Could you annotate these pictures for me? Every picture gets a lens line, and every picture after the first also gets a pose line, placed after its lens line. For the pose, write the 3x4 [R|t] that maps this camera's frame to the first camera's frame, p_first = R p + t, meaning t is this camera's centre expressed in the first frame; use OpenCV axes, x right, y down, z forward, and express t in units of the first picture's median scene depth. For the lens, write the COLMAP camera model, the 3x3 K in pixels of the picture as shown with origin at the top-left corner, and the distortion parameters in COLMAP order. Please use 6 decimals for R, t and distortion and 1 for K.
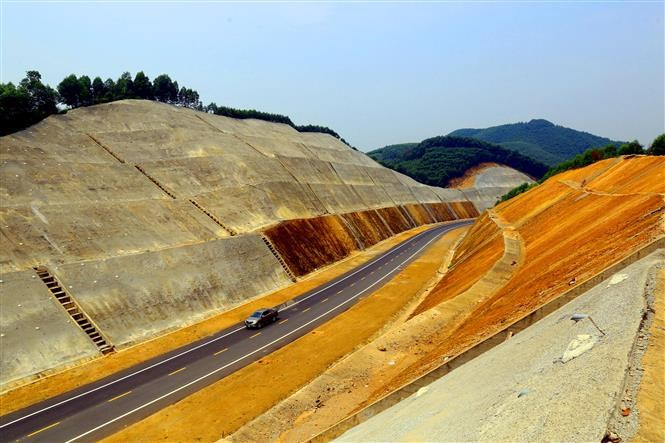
lens RADIAL K [[464.4, 0, 332.5], [0, 464.4, 221.5], [0, 0, 1]] dist [-0.068501, 0.002437]
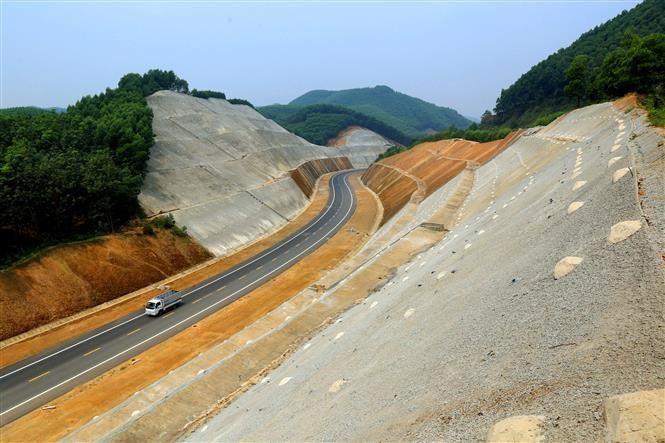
lens RADIAL K [[464.4, 0, 332.5], [0, 464.4, 221.5], [0, 0, 1]] dist [-0.068501, 0.002437]
pose [[0.942845, -0.049112, 0.329592, -0.223406], [0.015602, 0.994501, 0.103557, 0.003616], [-0.332865, -0.092496, 0.938427, -0.314069]]
